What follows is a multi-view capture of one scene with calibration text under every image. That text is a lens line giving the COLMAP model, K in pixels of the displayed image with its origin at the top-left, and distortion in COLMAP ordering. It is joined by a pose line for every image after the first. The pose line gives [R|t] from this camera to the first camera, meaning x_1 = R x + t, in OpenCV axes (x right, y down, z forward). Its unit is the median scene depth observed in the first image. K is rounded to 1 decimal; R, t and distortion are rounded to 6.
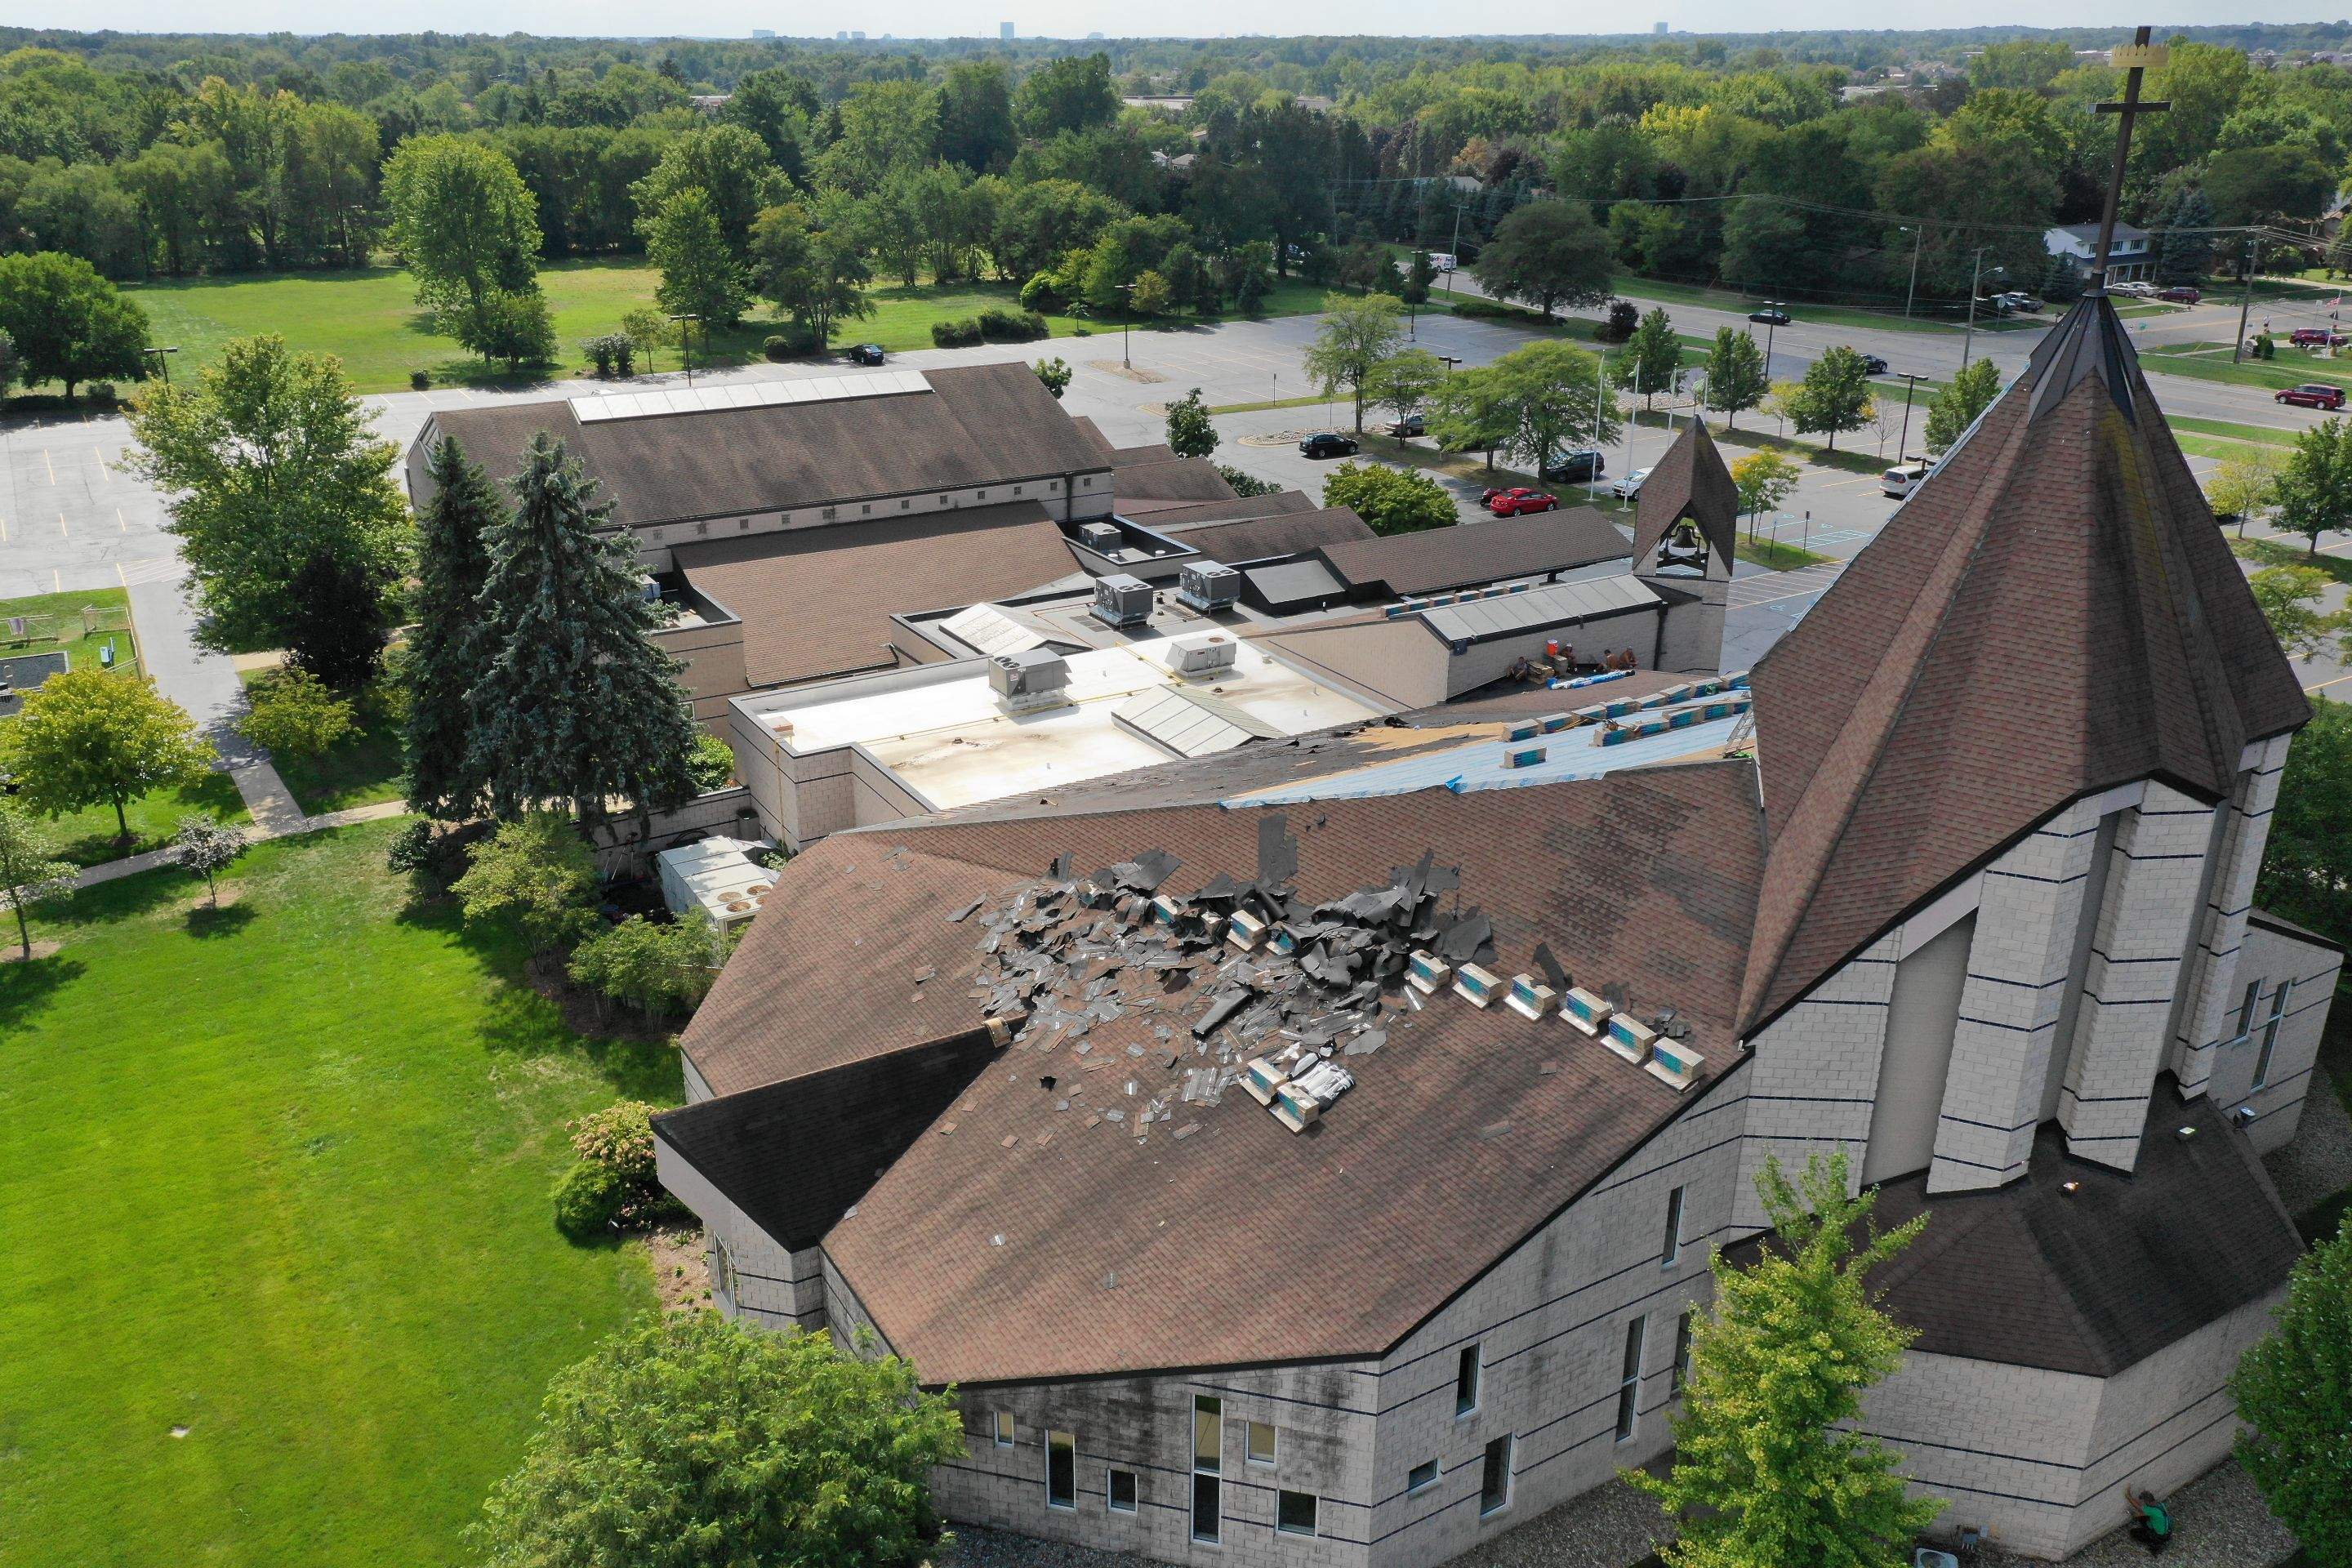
lens RADIAL K [[1861.7, 0, 1179.8], [0, 1861.7, 815.8], [0, 0, 1]] dist [0.003574, 0.000283]
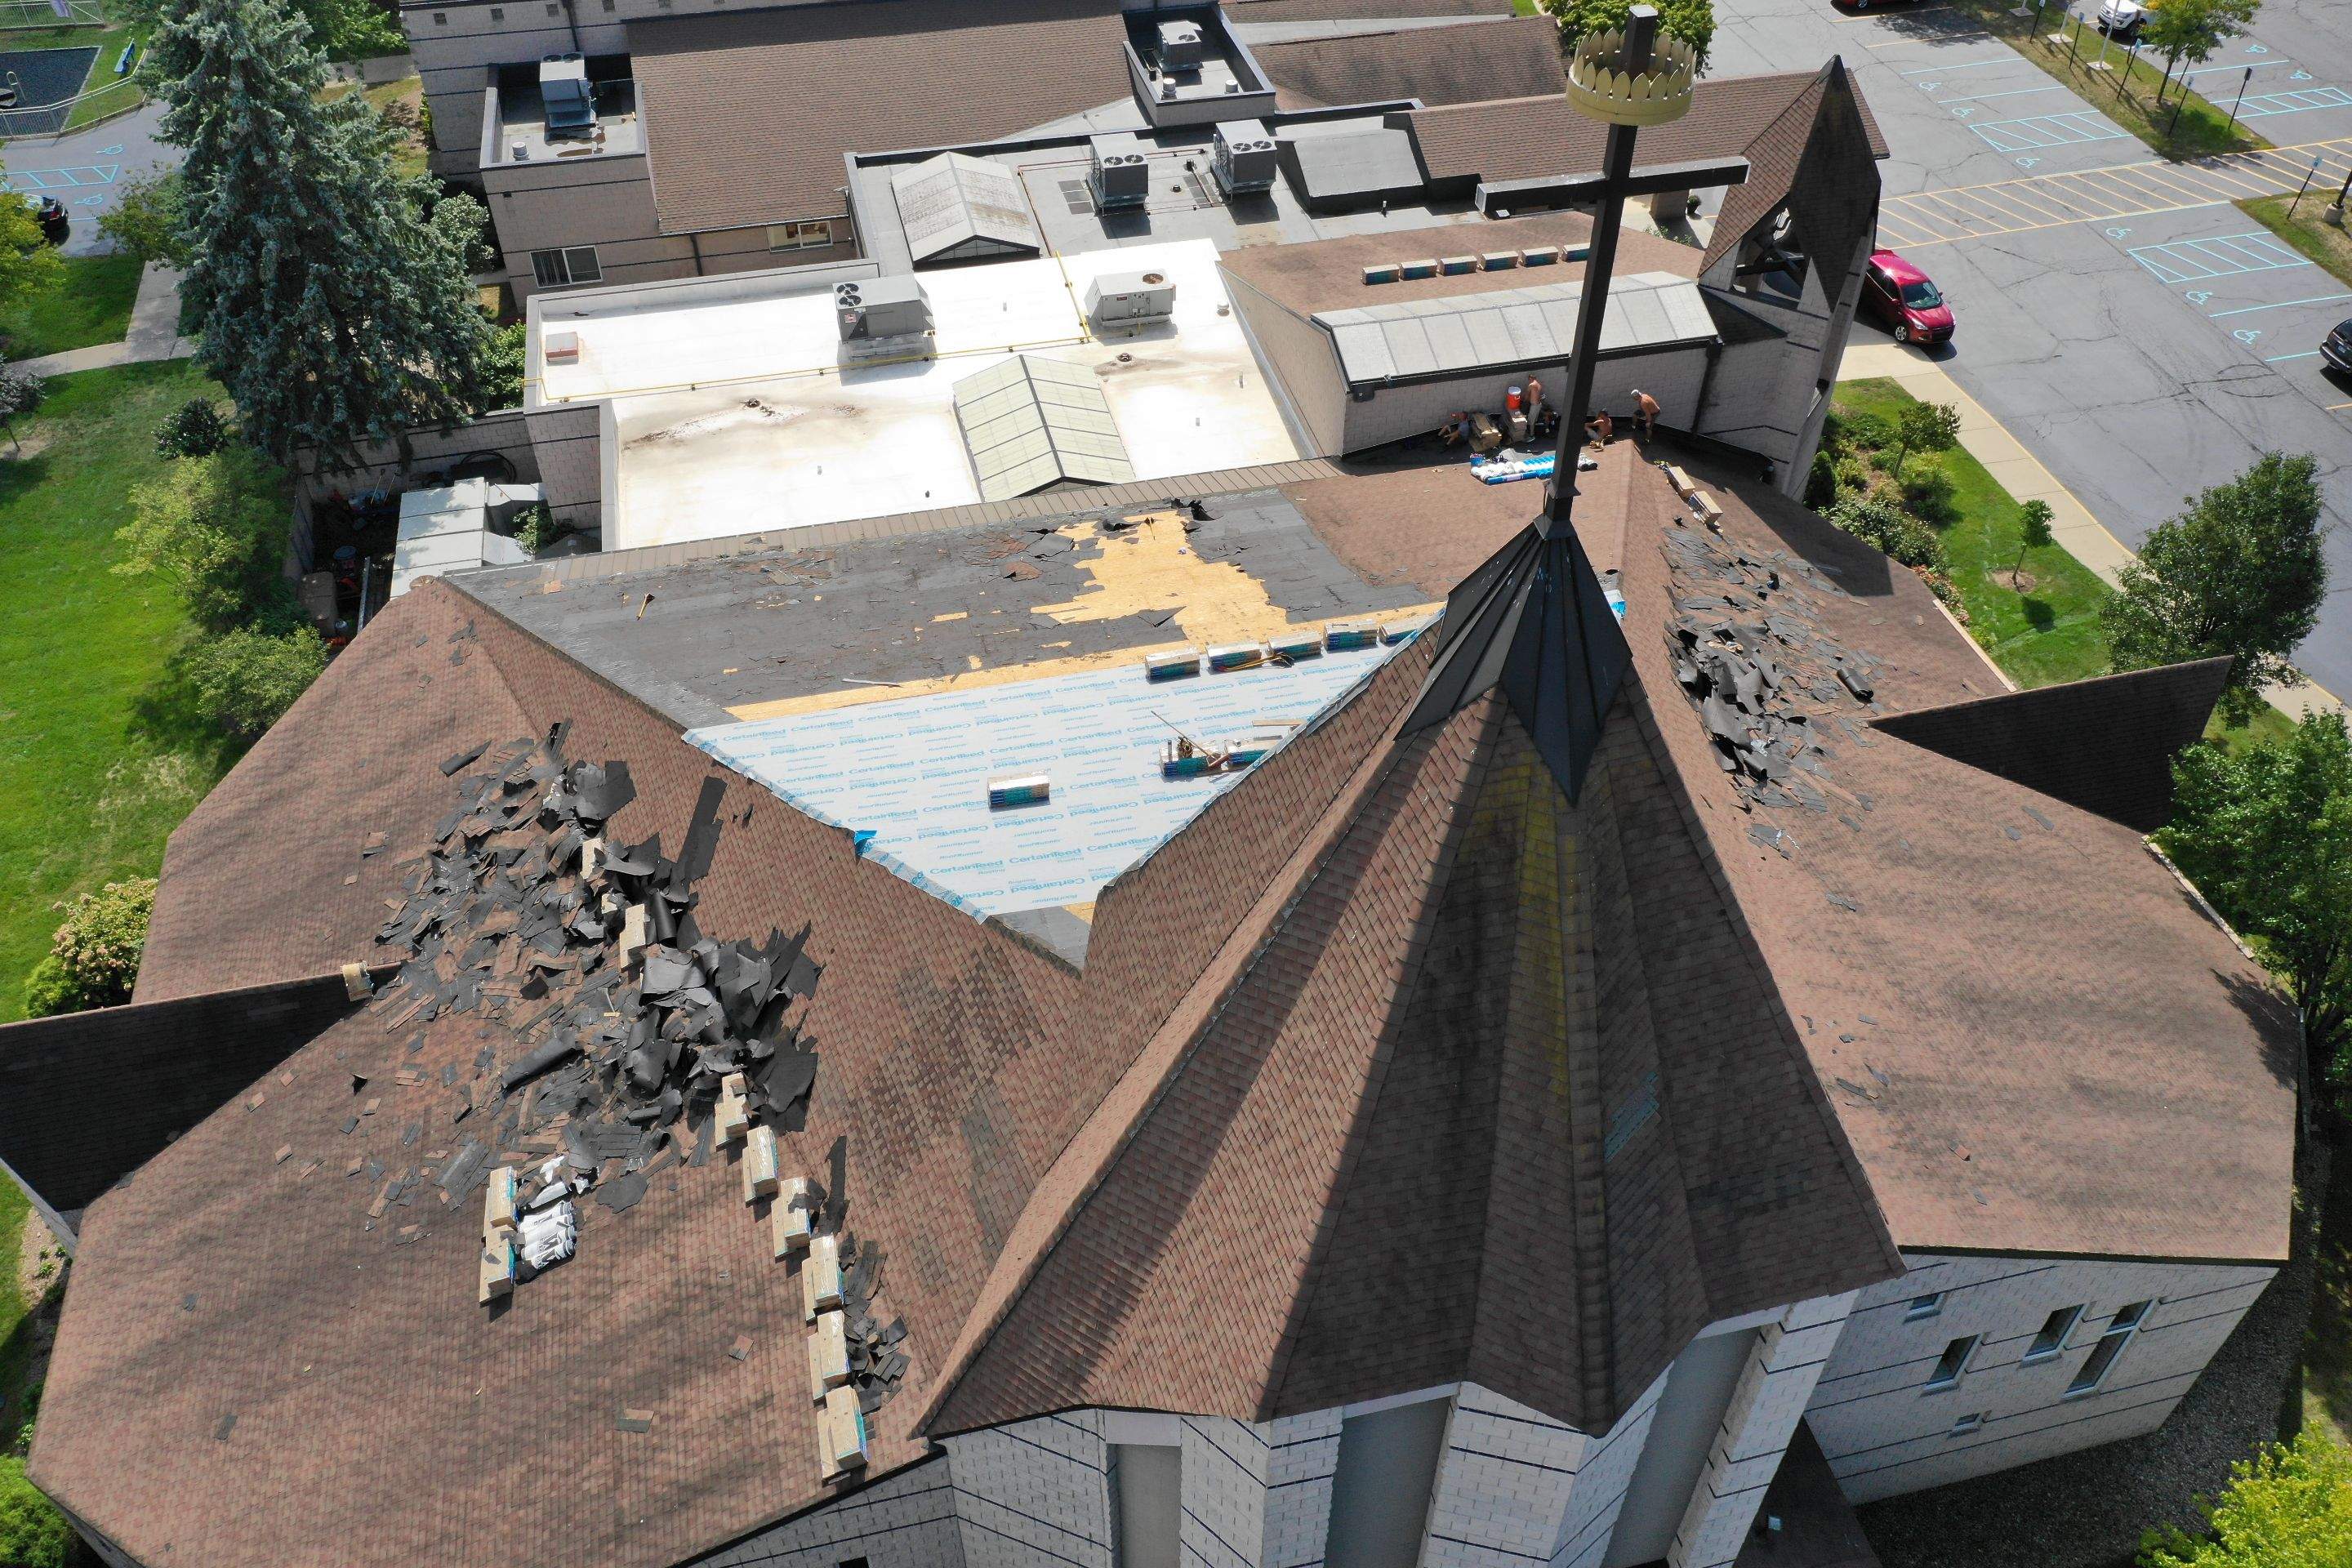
lens RADIAL K [[1812.4, 0, 1180.6], [0, 1812.4, 824.7], [0, 0, 1]] dist [0.020123, 0.001914]
pose [[0.951208, 0.216445, -0.219896, 0.276690], [-0.118462, 0.914242, 0.387464, -0.203716], [0.284903, -0.342510, 0.895275, 0.279358]]
